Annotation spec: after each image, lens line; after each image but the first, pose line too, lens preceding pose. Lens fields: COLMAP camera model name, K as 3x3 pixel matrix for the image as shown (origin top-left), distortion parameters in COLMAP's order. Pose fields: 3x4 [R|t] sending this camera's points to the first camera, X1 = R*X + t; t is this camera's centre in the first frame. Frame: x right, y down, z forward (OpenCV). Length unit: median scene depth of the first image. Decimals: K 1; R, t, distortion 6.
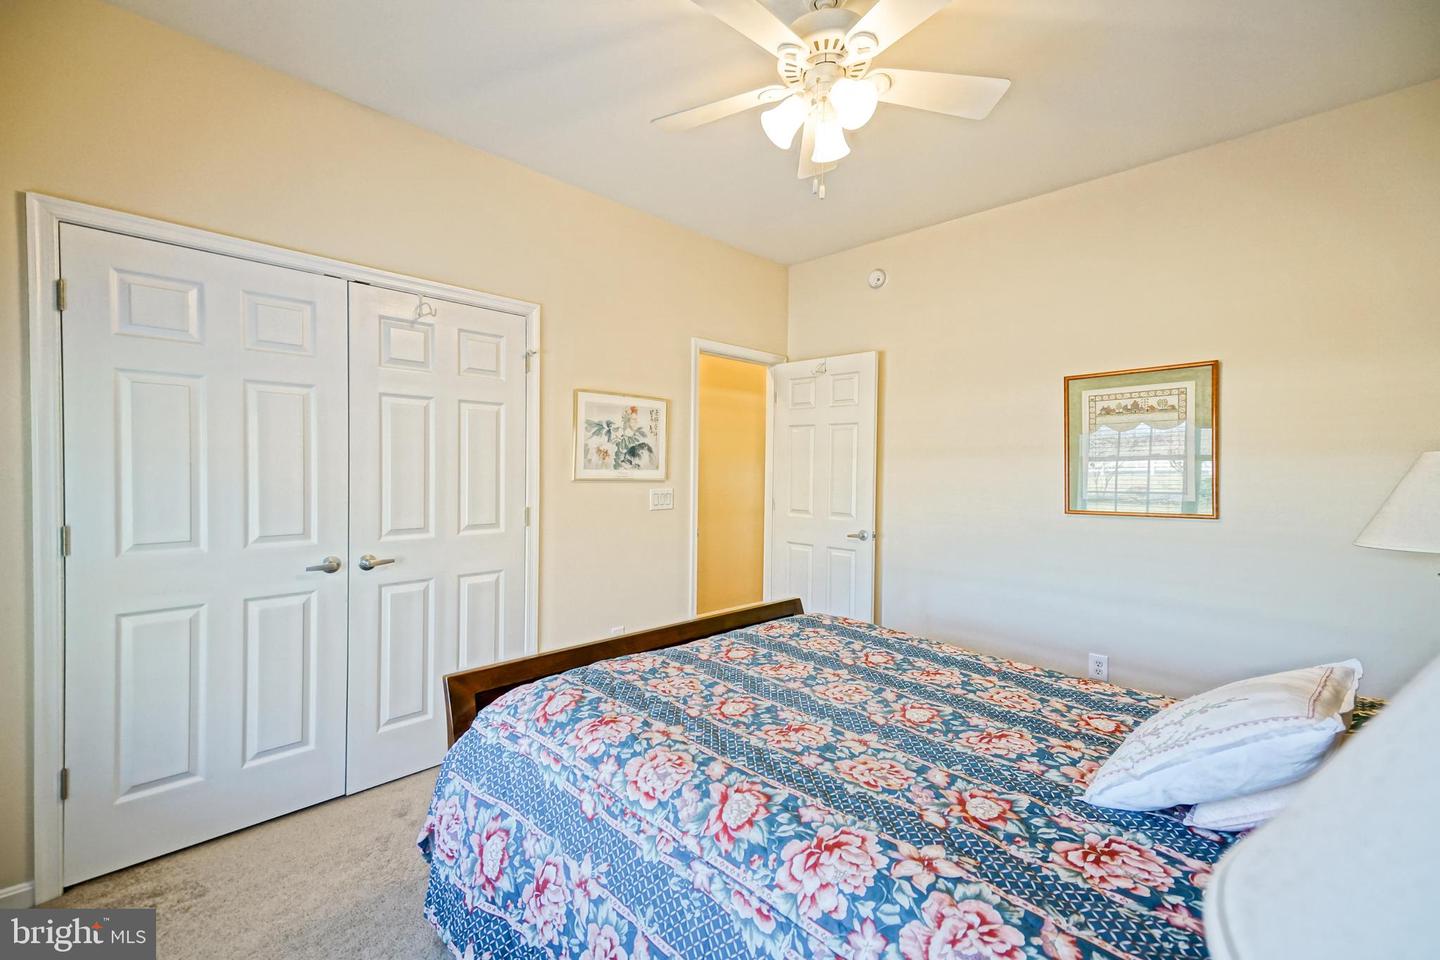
lens RADIAL K [[639.5, 0, 712.6], [0, 639.5, 476.2], [0, 0, 1]] dist [0.040304, -0.000201]
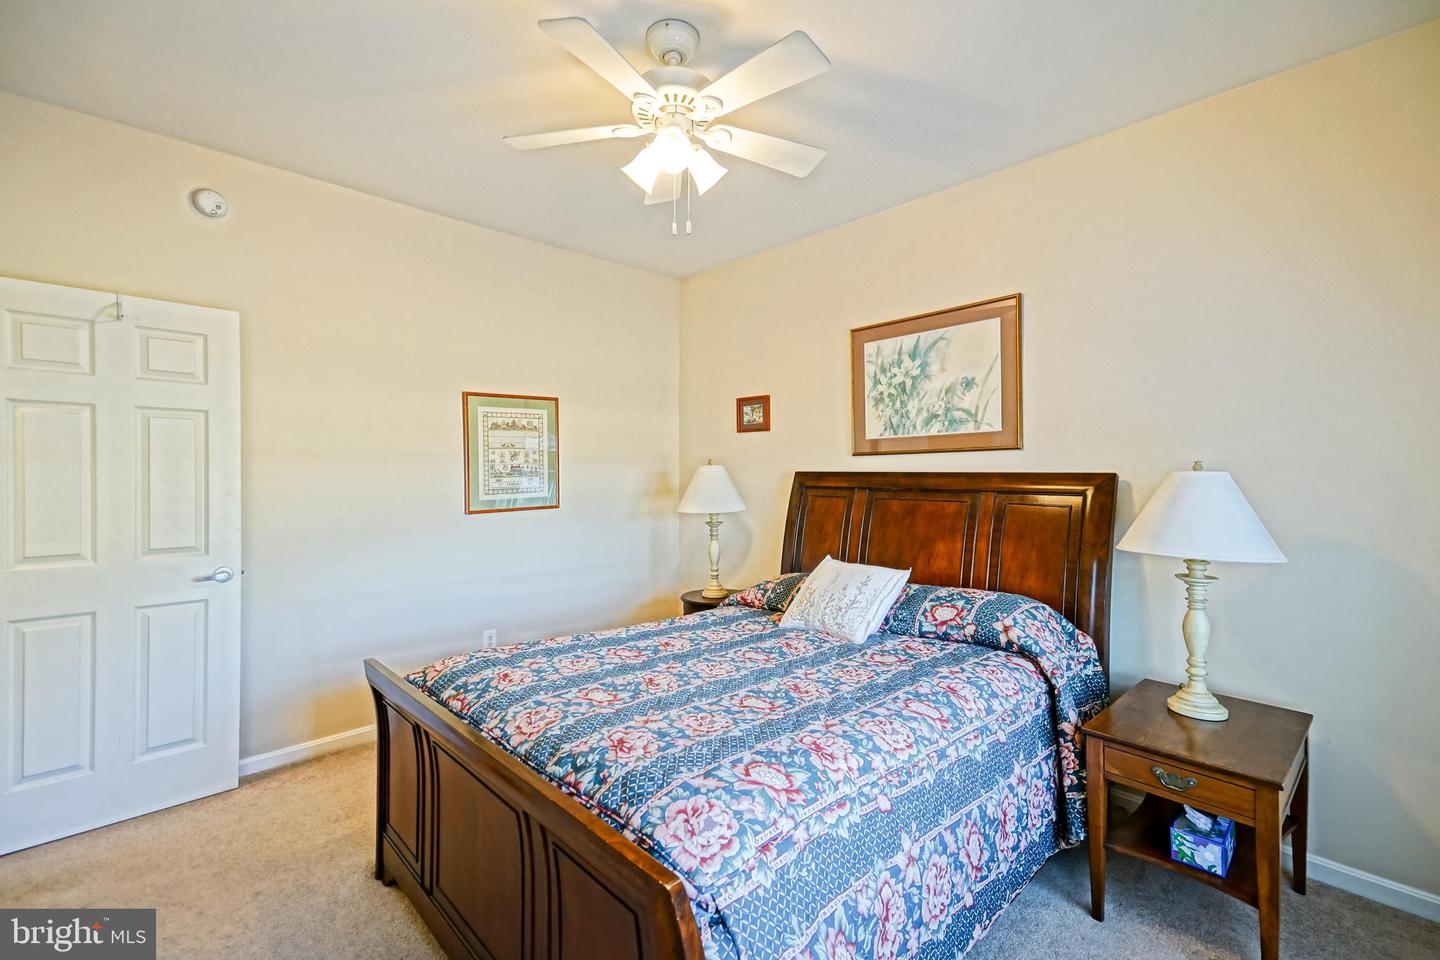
lens RADIAL K [[639.5, 0, 712.6], [0, 639.5, 476.2], [0, 0, 1]] dist [0.040304, -0.000201]
pose [[0.022752, -0.023733, 0.999459, -0.998336], [0.012461, 0.999647, 0.023454, -0.052272], [-0.999663, 0.011921, 0.023040, 0.987016]]
